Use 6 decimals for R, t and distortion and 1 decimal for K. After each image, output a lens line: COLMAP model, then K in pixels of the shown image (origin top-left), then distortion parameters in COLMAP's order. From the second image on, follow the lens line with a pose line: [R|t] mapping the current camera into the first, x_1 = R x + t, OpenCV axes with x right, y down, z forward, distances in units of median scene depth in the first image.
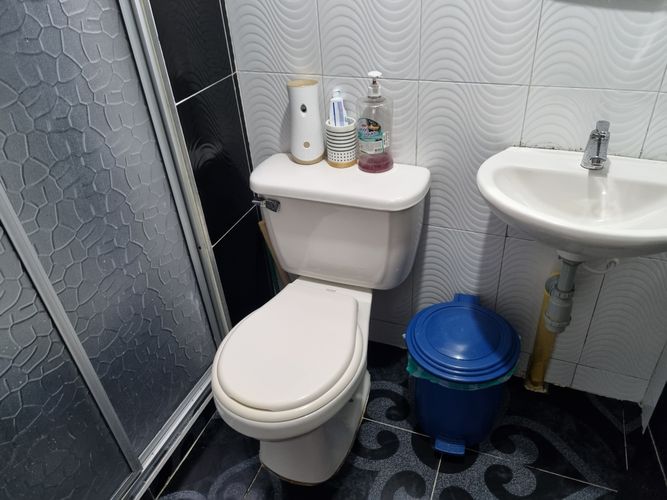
lens RADIAL K [[508.5, 0, 336.4], [0, 508.5, 251.3], [0, 0, 1]] dist [0.048606, -0.035202]
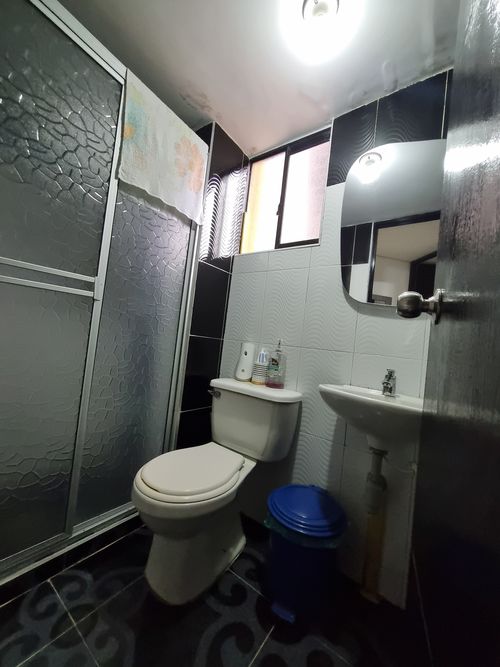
lens RADIAL K [[260.7, 0, 248.2], [0, 260.7, 337.0], [0, 0, 1]] dist [0.001675, -0.000026]
pose [[0.953378, 0.166522, -0.251677, 0.192868], [-0.284929, 0.771475, -0.568895, 0.260879], [0.099429, 0.614082, 0.782954, 0.119859]]
